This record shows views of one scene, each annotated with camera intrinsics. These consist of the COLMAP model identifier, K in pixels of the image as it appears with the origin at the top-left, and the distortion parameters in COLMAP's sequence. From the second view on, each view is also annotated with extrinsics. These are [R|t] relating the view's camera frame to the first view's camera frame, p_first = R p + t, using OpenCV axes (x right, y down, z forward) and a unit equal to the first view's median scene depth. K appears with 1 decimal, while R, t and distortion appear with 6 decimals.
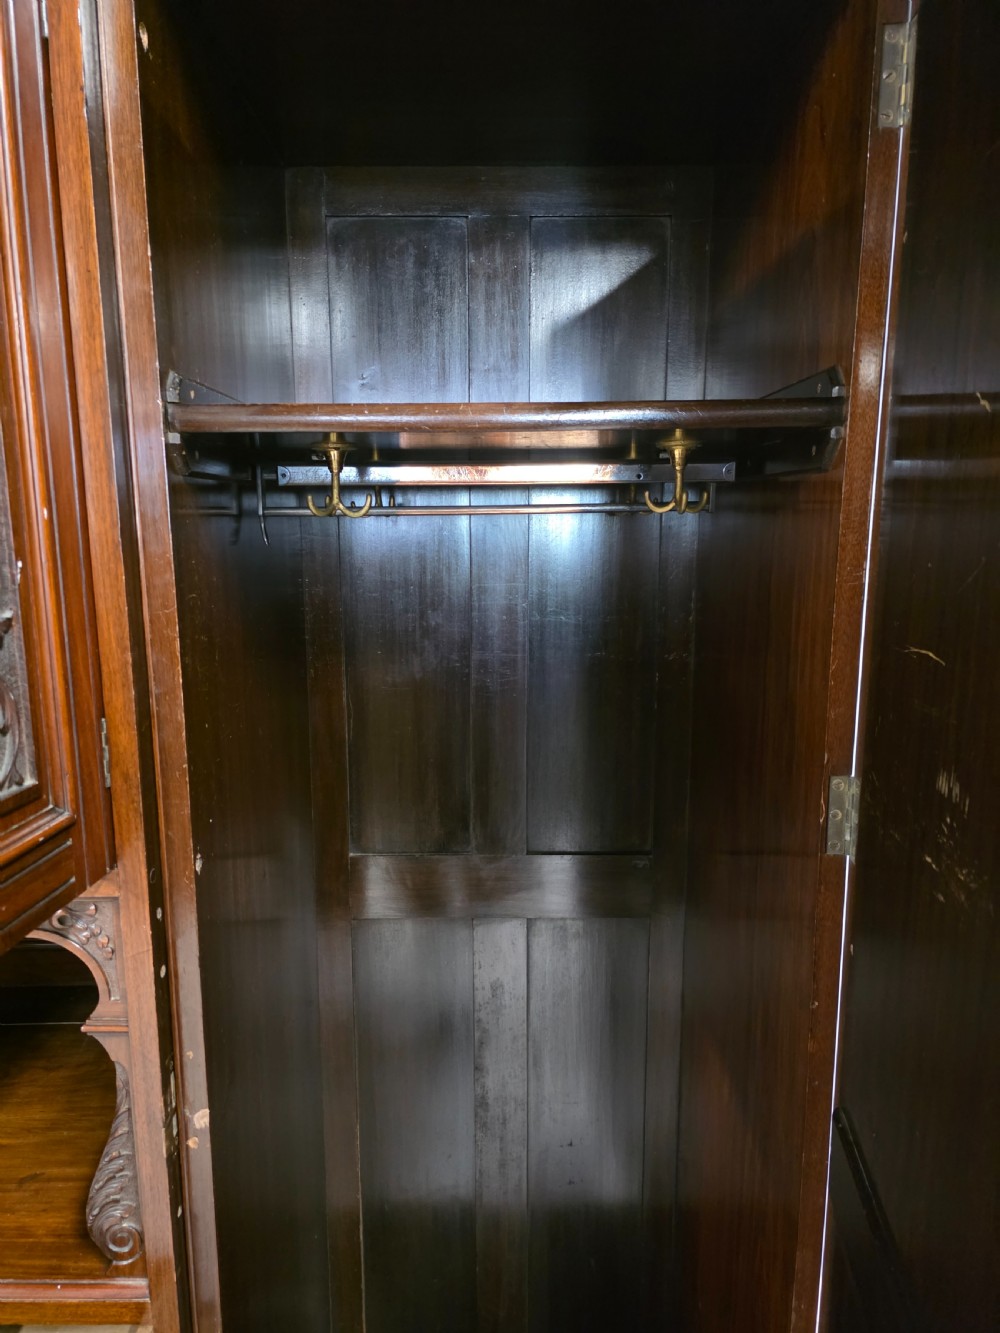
lens RADIAL K [[899.3, 0, 498.5], [0, 899.3, 673.5], [0, 0, 1]] dist [0.073583, -0.069952]
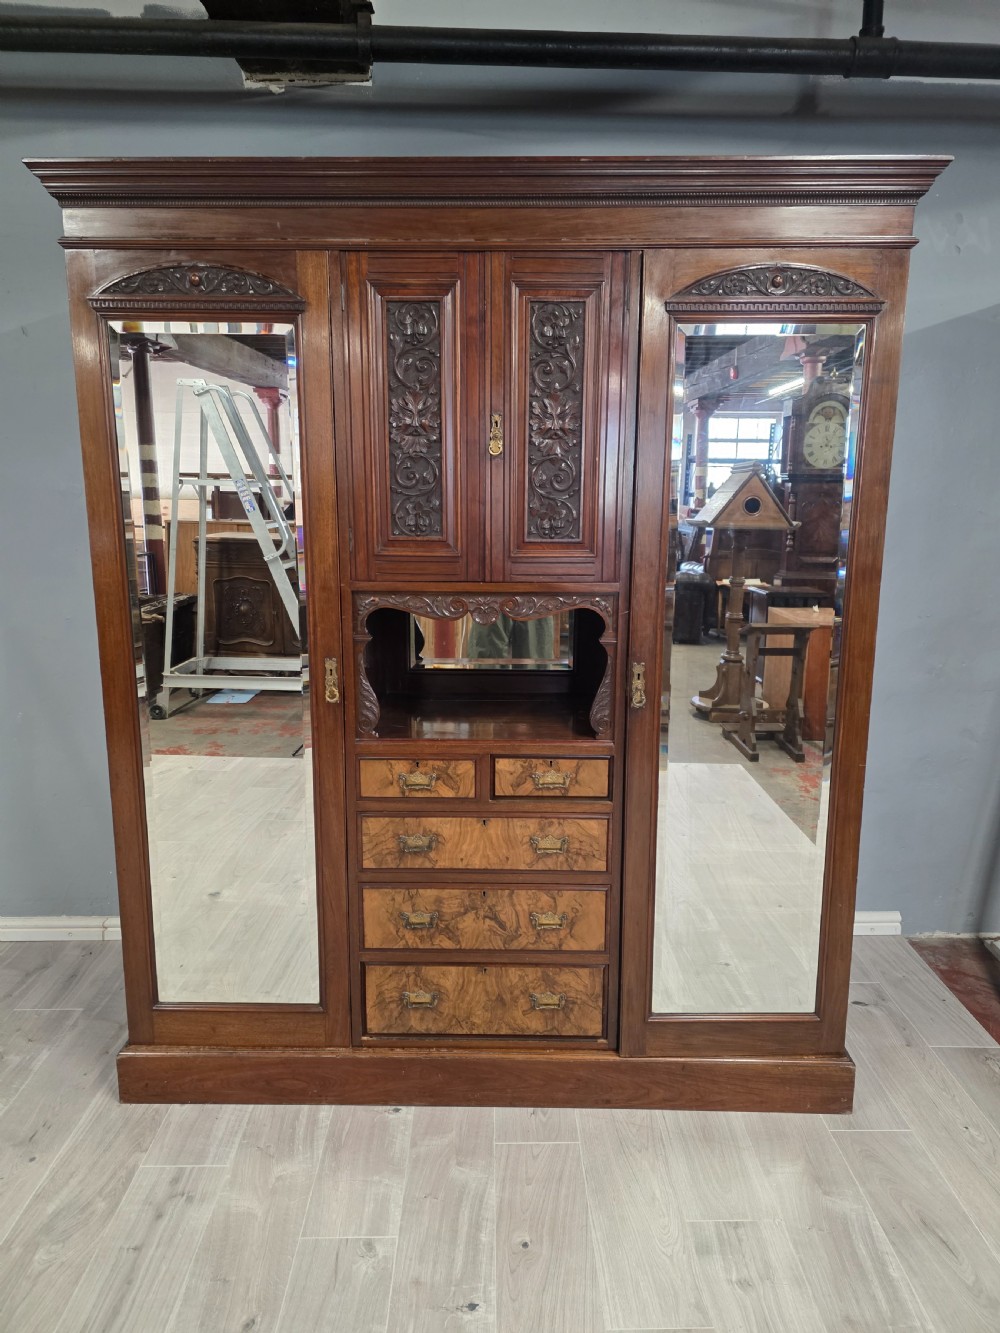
lens RADIAL K [[902.5, 0, 506.3], [0, 902.5, 659.7], [0, 0, 1]] dist [0.075563, -0.069608]
pose [[0.999717, 0.011054, -0.021049, -0.652202], [-0.010792, 0.999863, 0.012536, 0.391785], [0.021184, -0.012306, 0.999700, -1.741941]]
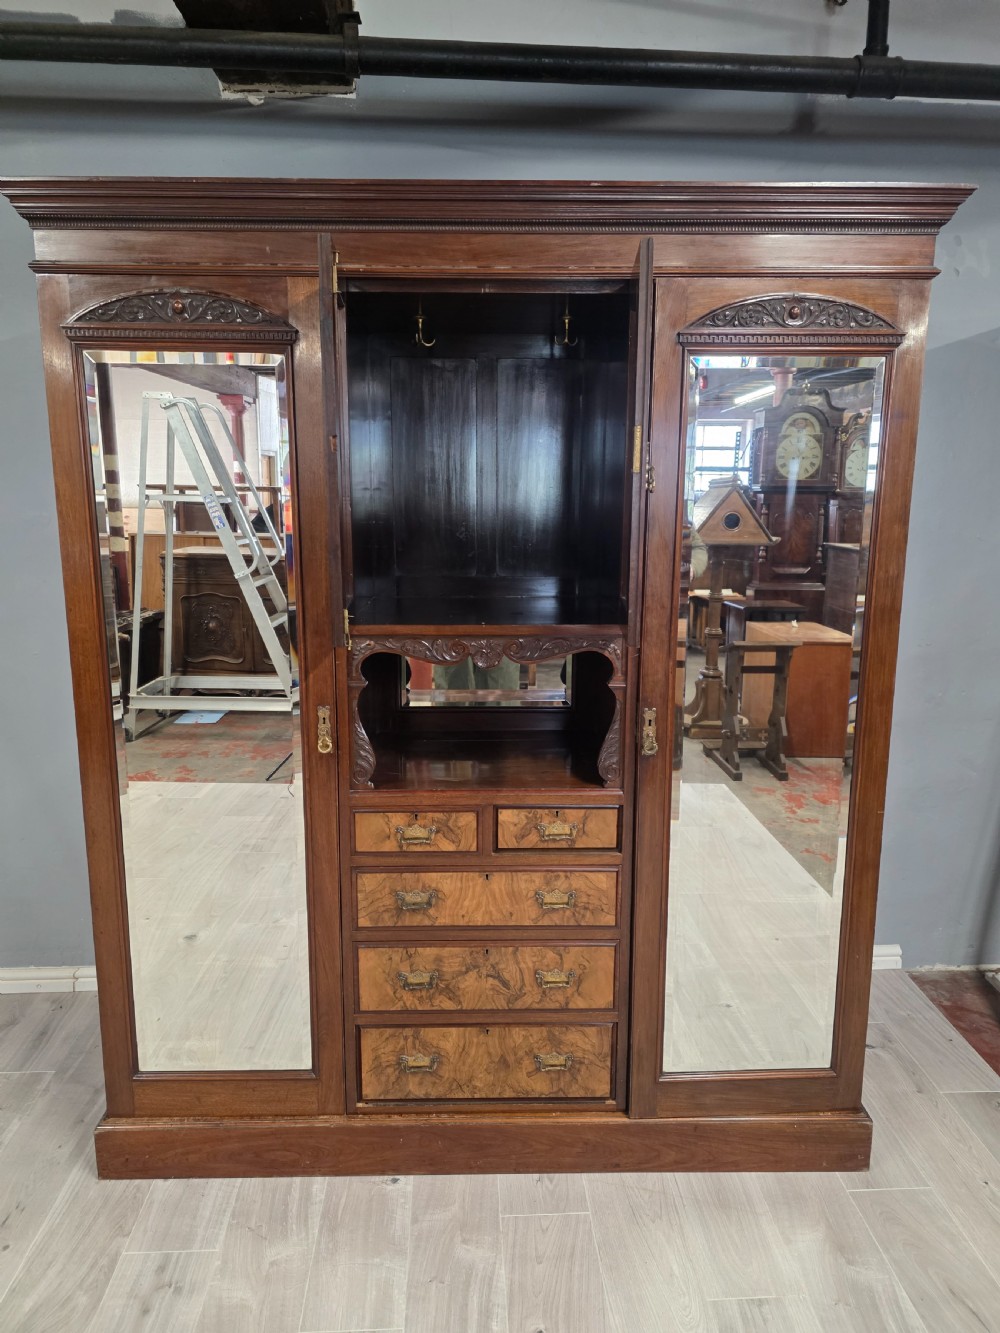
lens RADIAL K [[902.5, 0, 501.4], [0, 902.5, 659.7], [0, 0, 1]] dist [0.070967, -0.064723]
pose [[0.999909, 0.003450, 0.013021, -0.766872], [-0.003573, 0.999949, 0.009420, 0.271075], [-0.012988, -0.009465, 0.999871, -1.602269]]
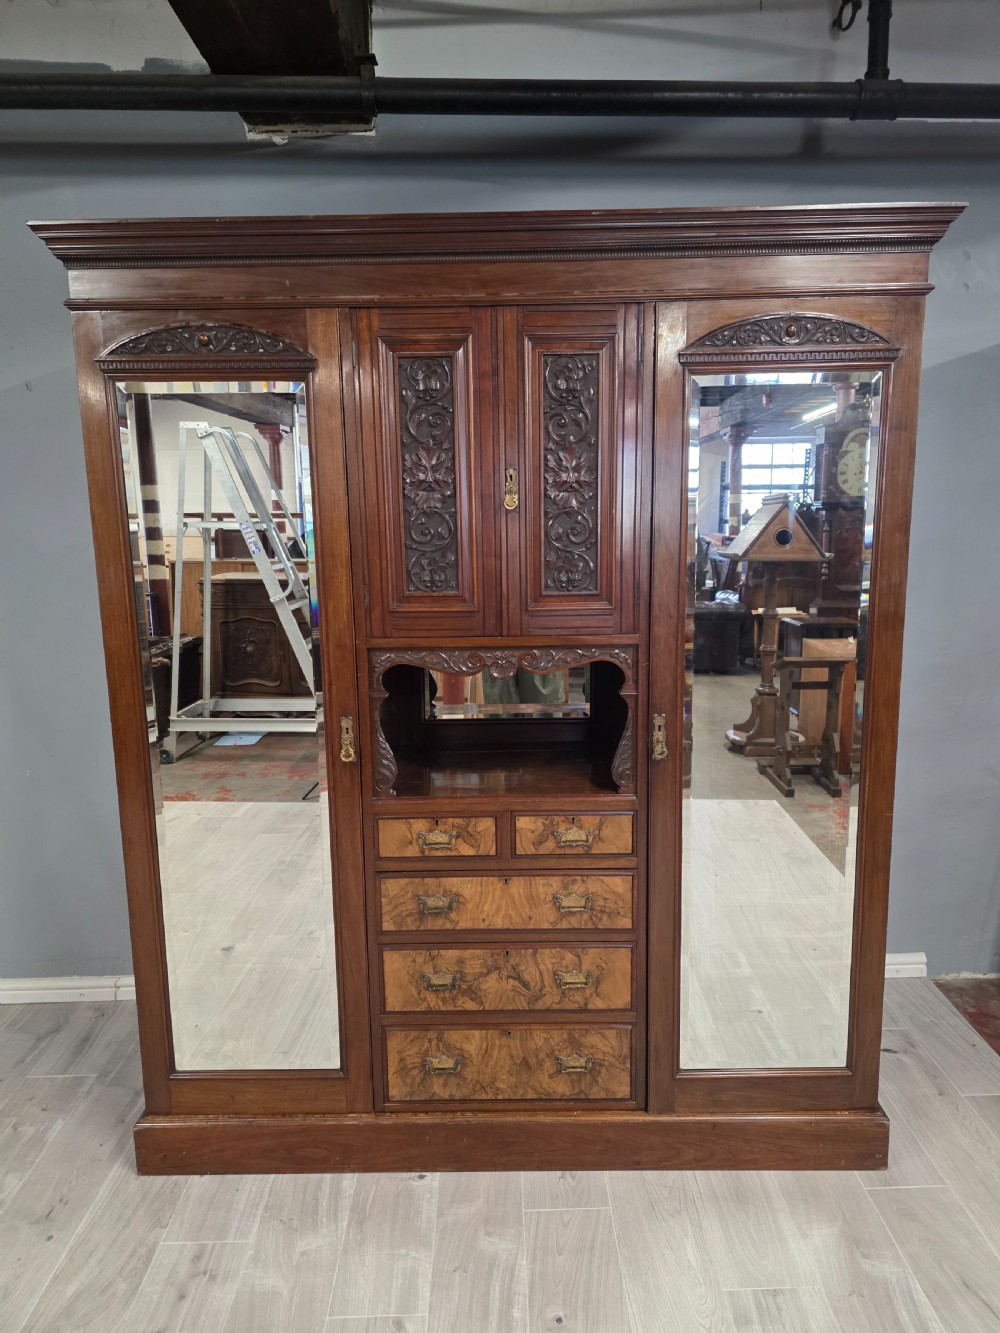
lens RADIAL K [[905.1, 0, 515.0], [0, 905.1, 673.3], [0, 0, 1]] dist [0.073042, -0.068220]
pose [[0.999819, -0.009744, -0.016364, -0.694400], [0.009715, 0.999951, -0.001833, 0.309185], [0.016381, 0.001674, 0.999864, -1.706129]]
